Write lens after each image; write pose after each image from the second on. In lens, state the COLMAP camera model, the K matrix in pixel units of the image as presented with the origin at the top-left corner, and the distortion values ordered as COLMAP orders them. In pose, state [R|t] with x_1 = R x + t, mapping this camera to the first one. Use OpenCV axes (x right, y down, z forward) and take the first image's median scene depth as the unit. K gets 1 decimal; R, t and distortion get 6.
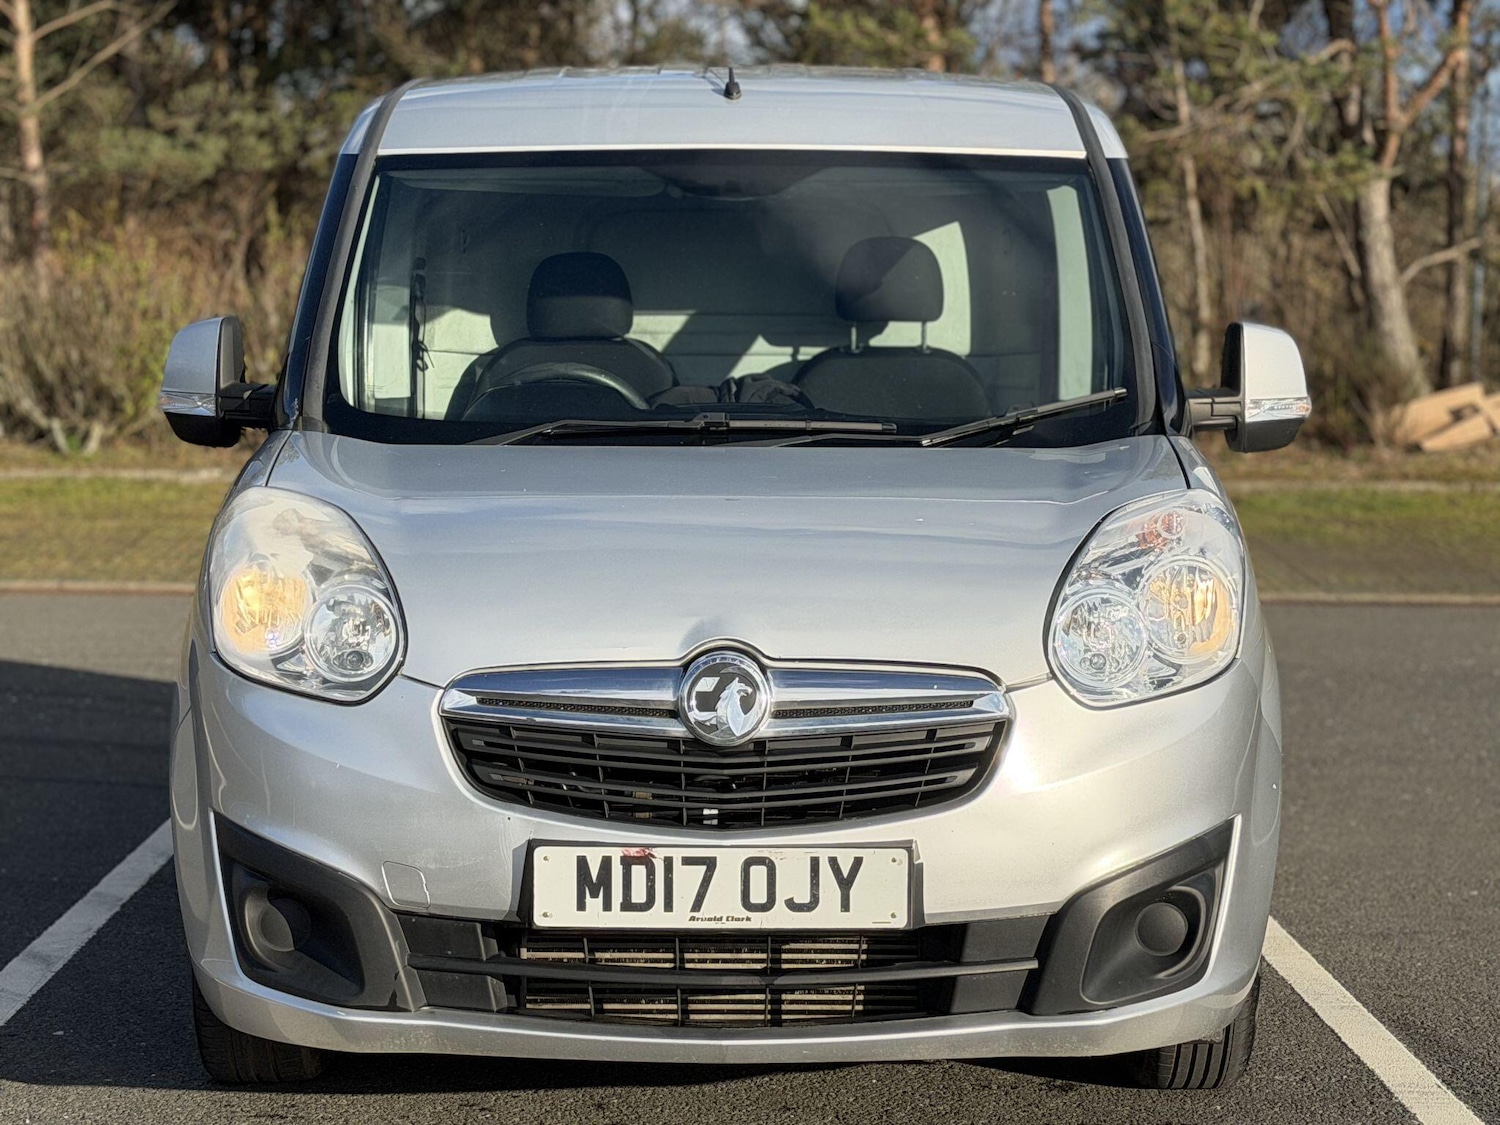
lens RADIAL K [[3322.6, 0, 750.0], [0, 3322.6, 562.5], [0, 0, 1]] dist [0.134499, 0.283027]
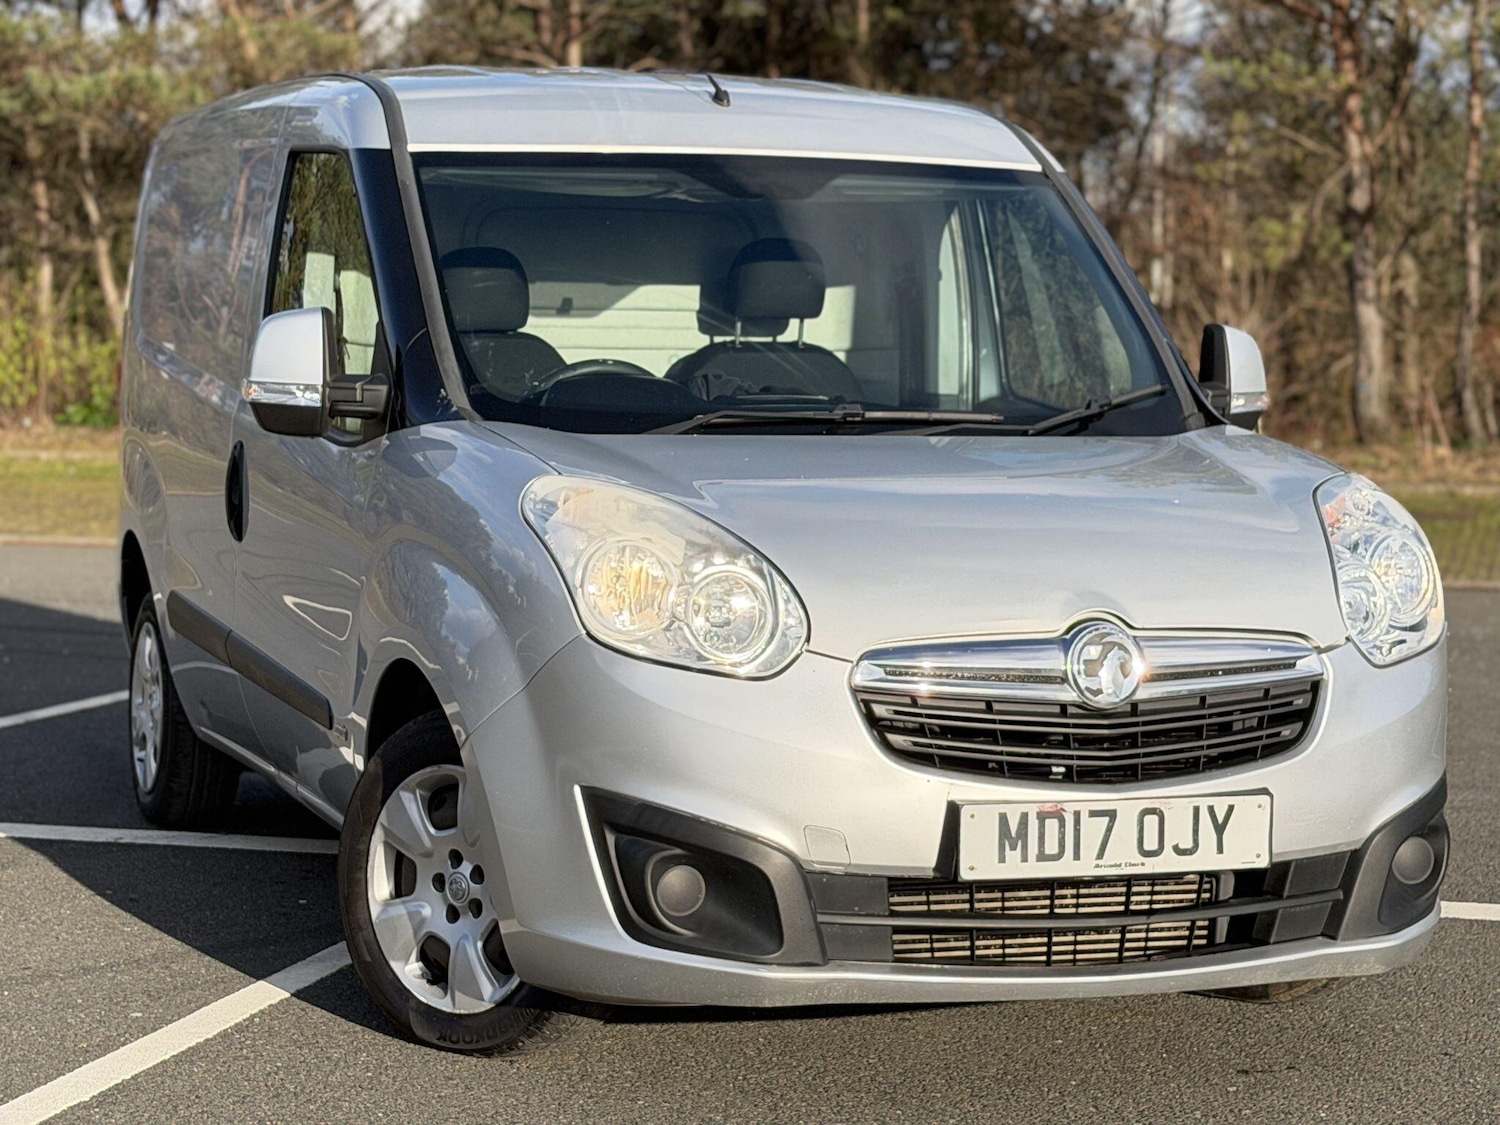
lens RADIAL K [[3322.6, 0, 750.0], [0, 3322.6, 562.5], [0, 0, 1]] dist [0.134499, 0.283027]
pose [[0.943719, -0.013402, 0.330478, -0.480772], [0.012508, 0.999910, 0.004832, 0.000388], [-0.330513, -0.000427, 0.943801, 0.002793]]
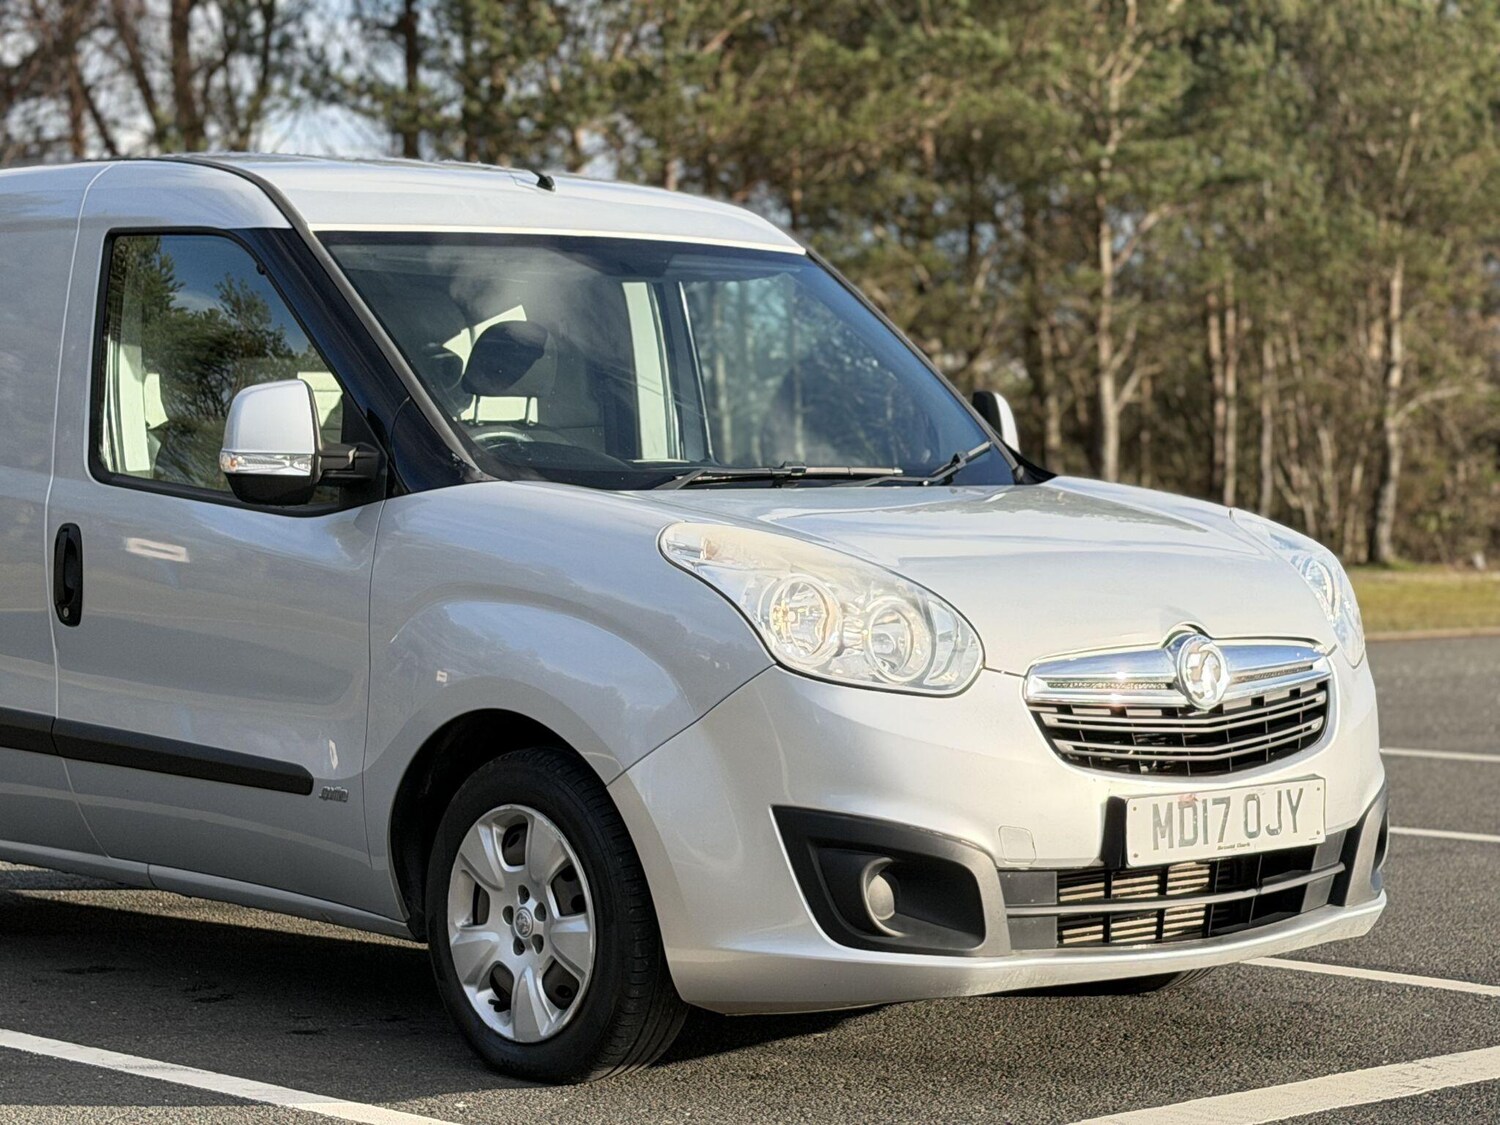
lens RADIAL K [[3322.6, 0, 750.0], [0, 3322.6, 562.5], [0, 0, 1]] dist [0.134499, 0.283027]
pose [[0.753317, -0.031050, 0.656925, -0.950146], [0.059007, 0.998047, -0.020493, 0.015947], [-0.655006, 0.054201, 0.753678, 0.171413]]
